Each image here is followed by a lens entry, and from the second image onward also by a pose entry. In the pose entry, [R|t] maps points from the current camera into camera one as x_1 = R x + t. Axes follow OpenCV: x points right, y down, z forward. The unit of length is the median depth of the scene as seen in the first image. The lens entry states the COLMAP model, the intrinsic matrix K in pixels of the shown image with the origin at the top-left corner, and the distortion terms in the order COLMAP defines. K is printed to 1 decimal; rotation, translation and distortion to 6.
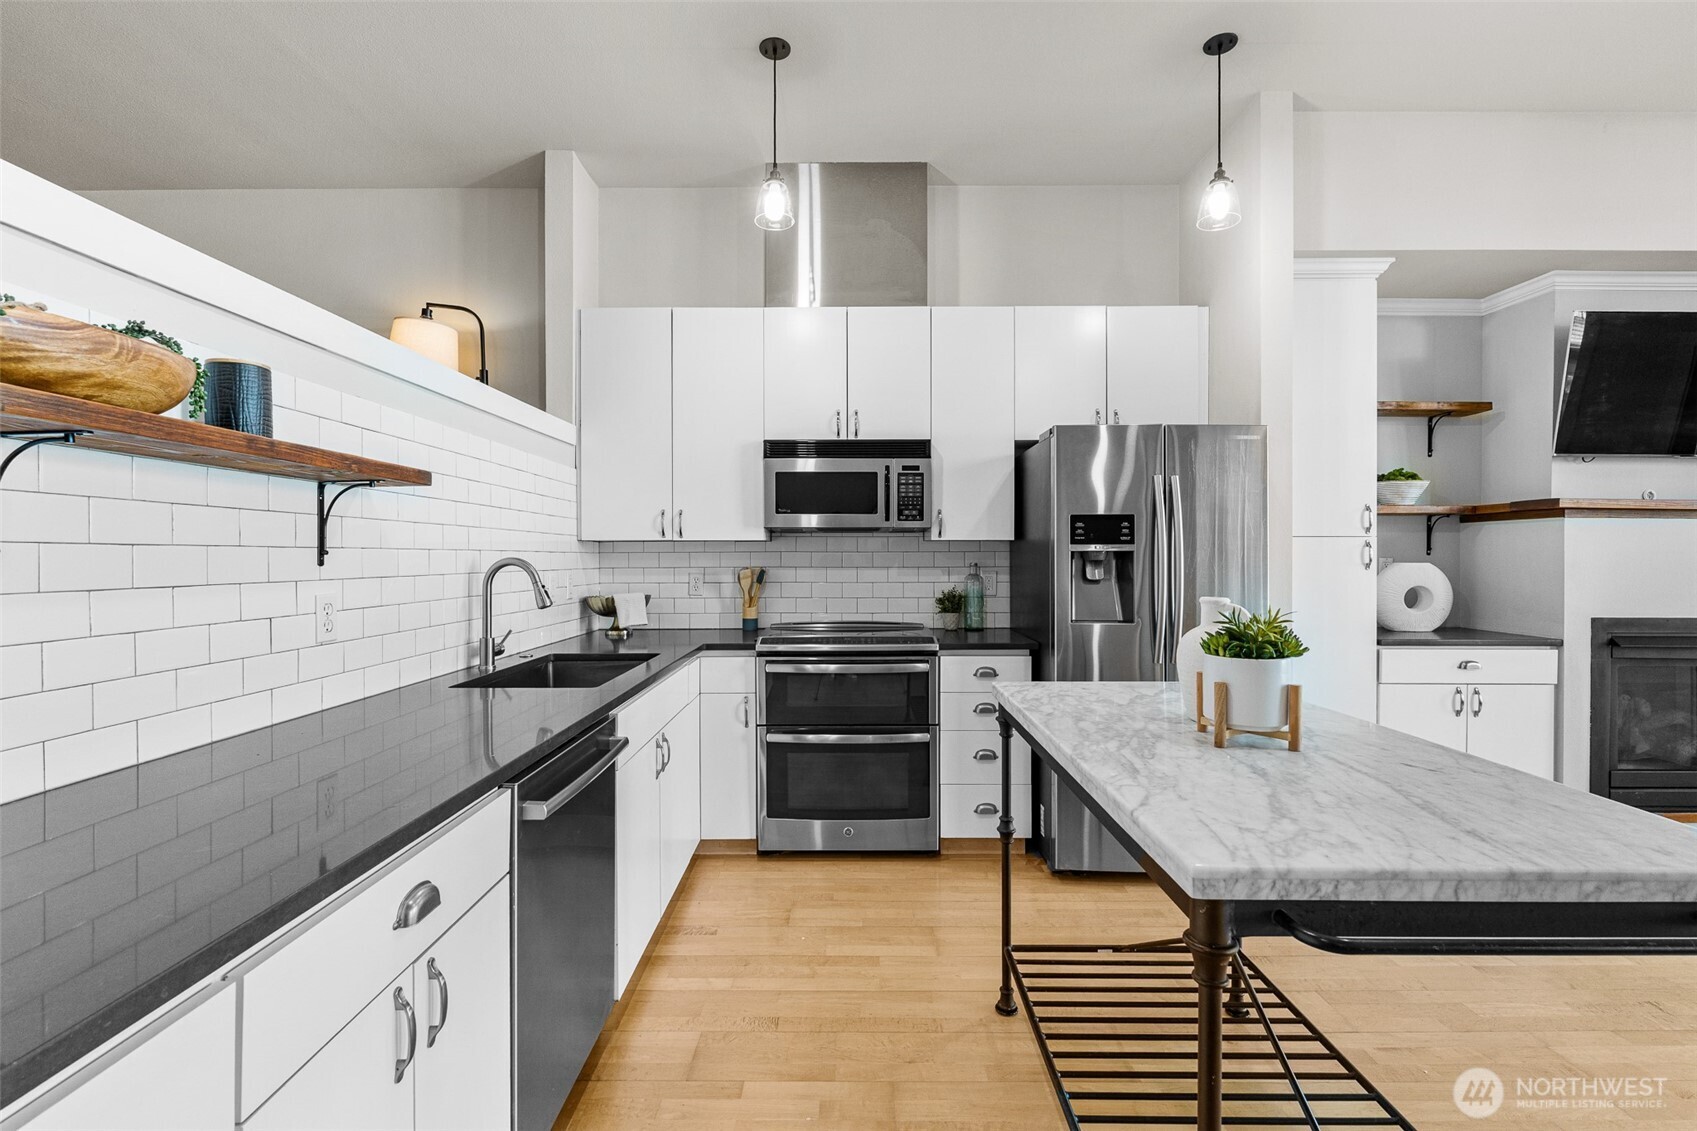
lens RADIAL K [[752.8, 0, 837.6], [0, 752.8, 558.5], [0, 0, 1]] dist [-0.005580, -0.000260]
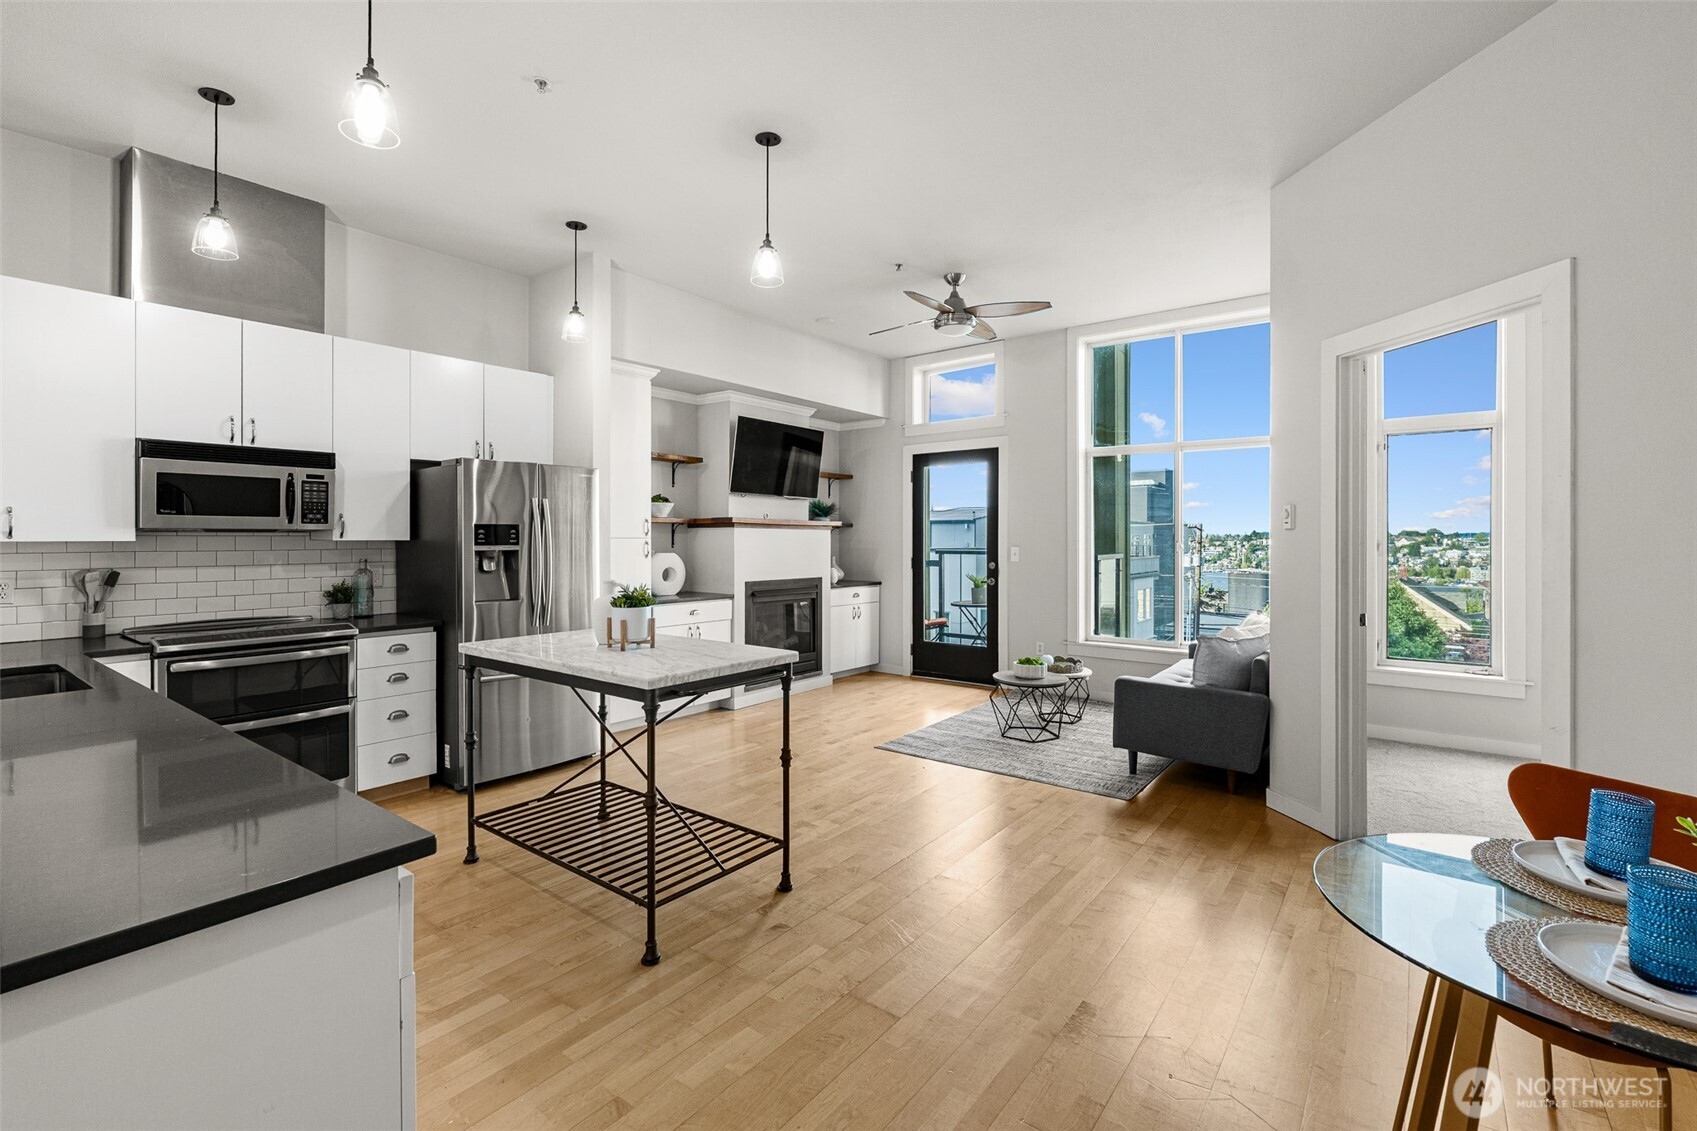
lens RADIAL K [[764.1, 0, 847.0], [0, 764.1, 539.9], [0, 0, 1]] dist [-0.002215, -0.000272]
pose [[0.600109, -0.002760, 0.799914, -0.339009], [0.003254, 0.999994, 0.001009, -0.024292], [-0.799912, 0.001998, 0.600114, -0.322837]]
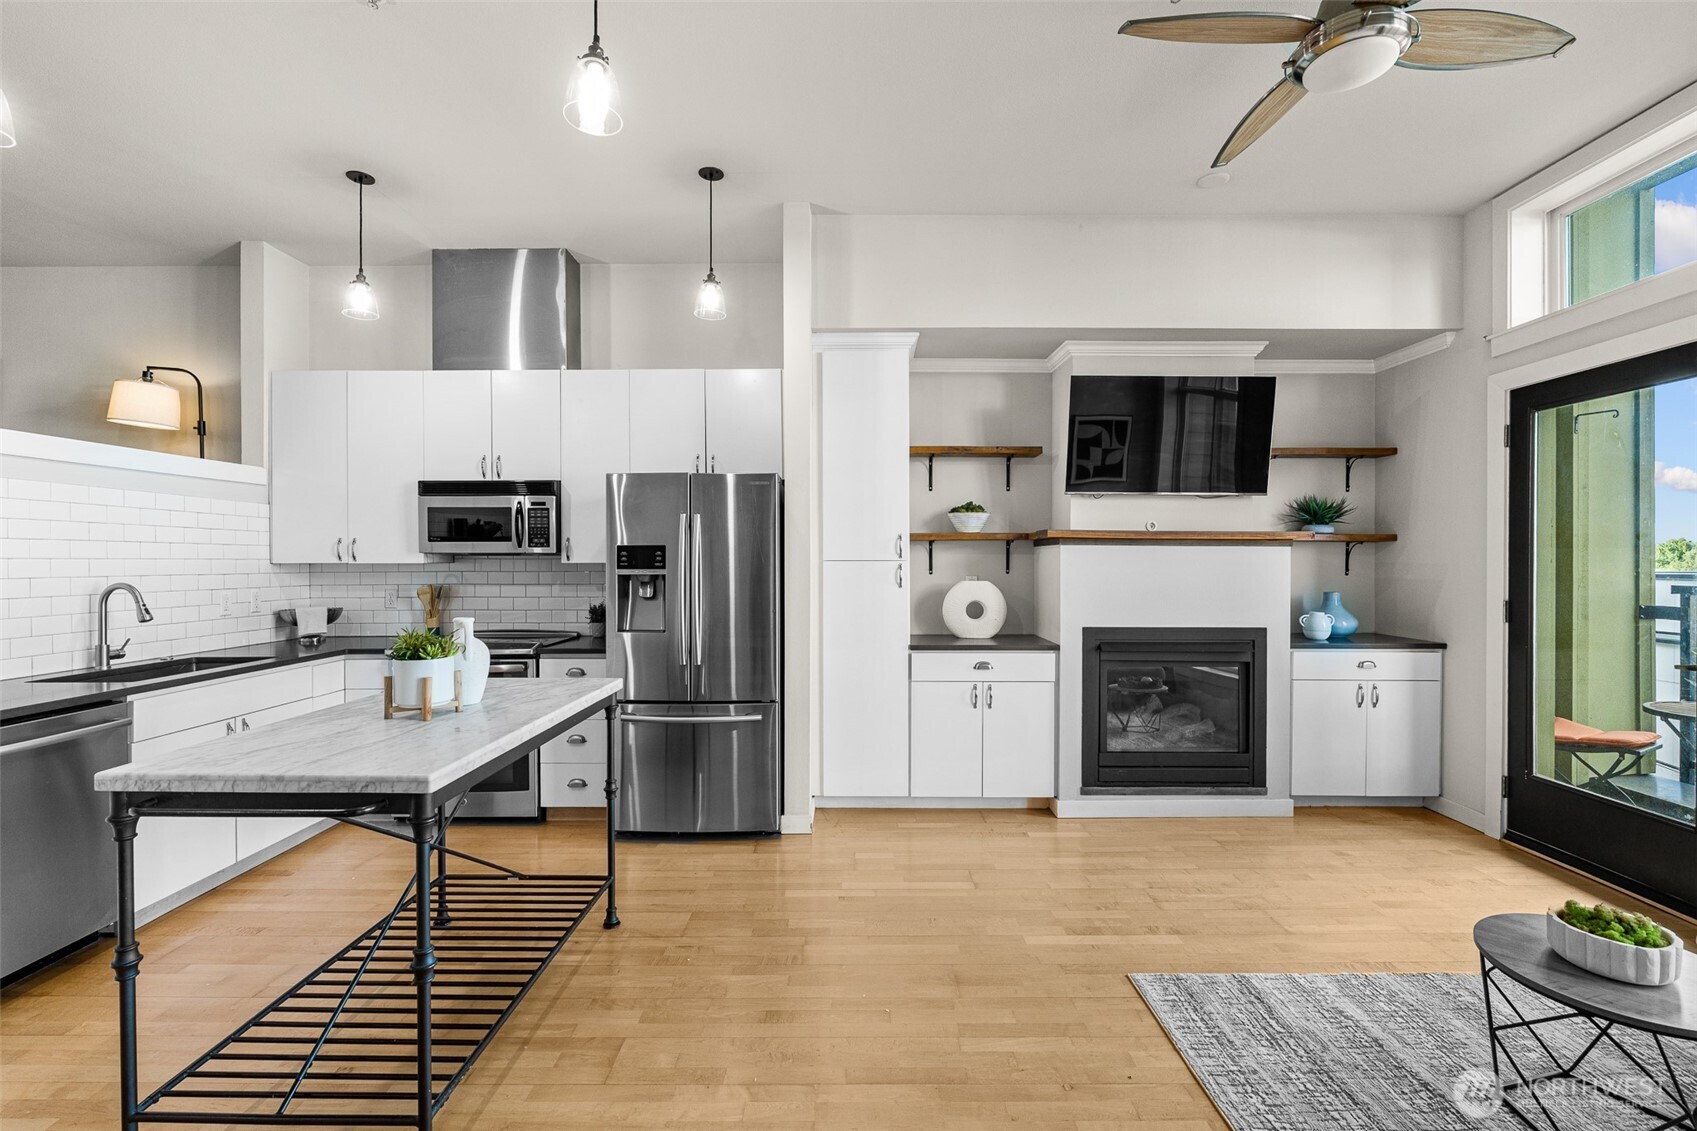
lens RADIAL K [[751.4, 0, 848.8], [0, 751.4, 563.5], [0, 0, 1]] dist [-0.003646, -0.000462]
pose [[0.999994, -0.001315, 0.003061, 0.591910], [0.001310, 0.999998, 0.001585, -0.025439], [-0.003063, -0.001581, 0.999994, -0.211109]]
